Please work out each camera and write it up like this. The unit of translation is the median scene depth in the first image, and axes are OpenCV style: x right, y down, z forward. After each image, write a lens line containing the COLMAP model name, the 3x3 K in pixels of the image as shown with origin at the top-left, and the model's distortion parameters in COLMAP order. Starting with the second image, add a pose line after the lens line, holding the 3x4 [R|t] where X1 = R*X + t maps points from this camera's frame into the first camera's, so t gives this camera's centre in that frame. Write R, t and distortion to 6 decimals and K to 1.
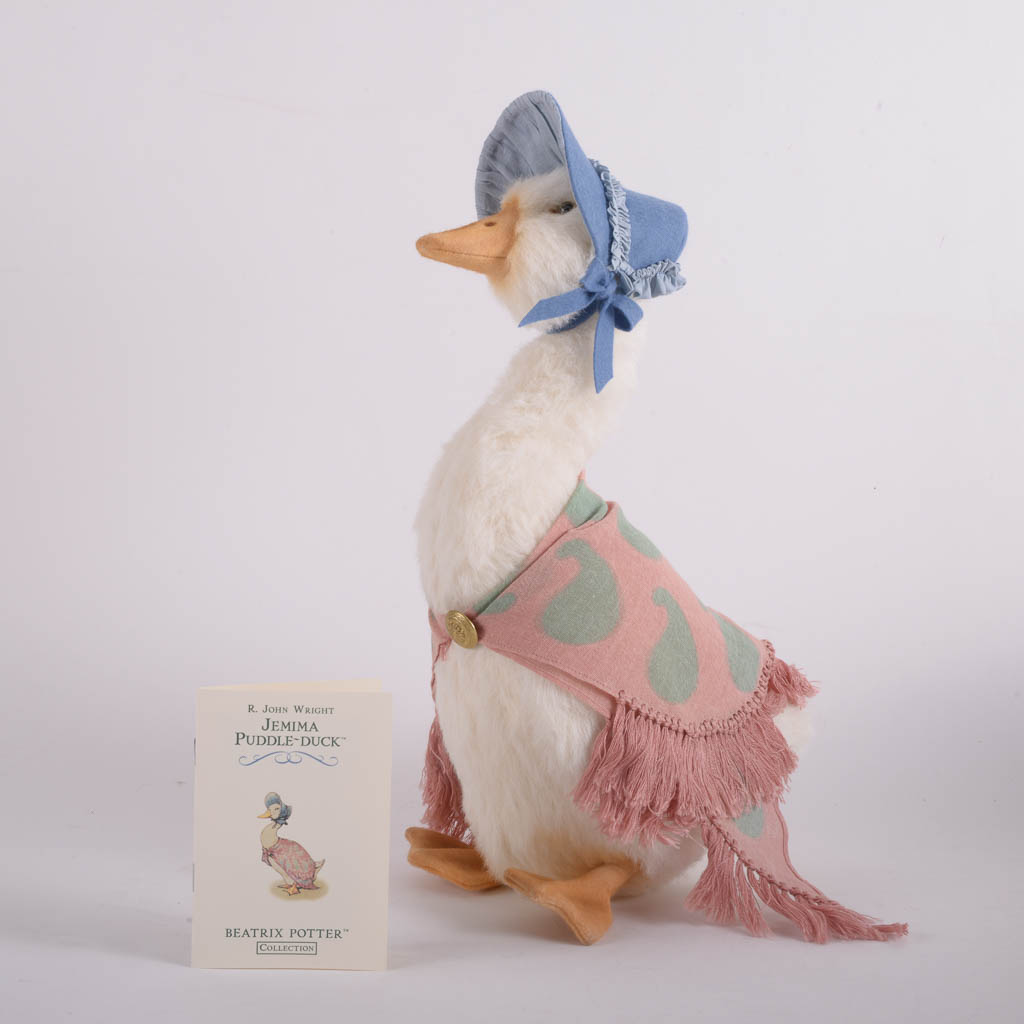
lens RADIAL K [[2508.6, 0, 513.9], [0, 2508.6, 510.7], [0, 0, 1]] dist [0.136893, 0.000000]
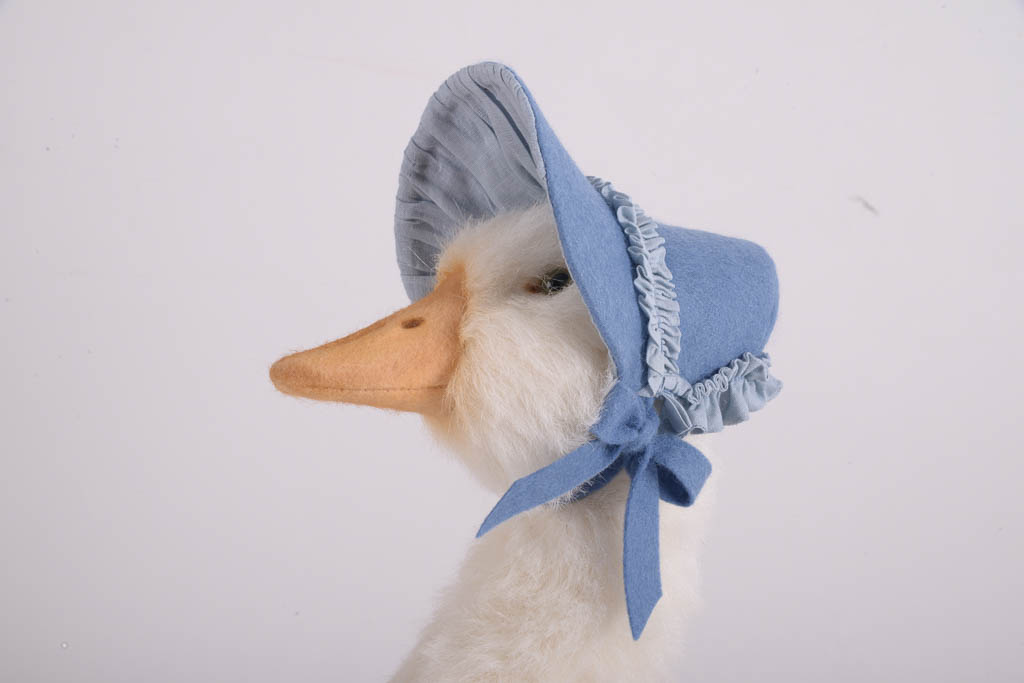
lens RADIAL K [[1659.2, 0, 510.0], [0, 1659.2, 348.9], [0, 0, 1]] dist [0.136738, 0.000000]
pose [[0.998086, -0.057346, -0.023161, 0.018569], [0.058457, 0.997008, 0.050570, -0.124937], [0.020192, -0.051827, 0.998452, 0.654217]]
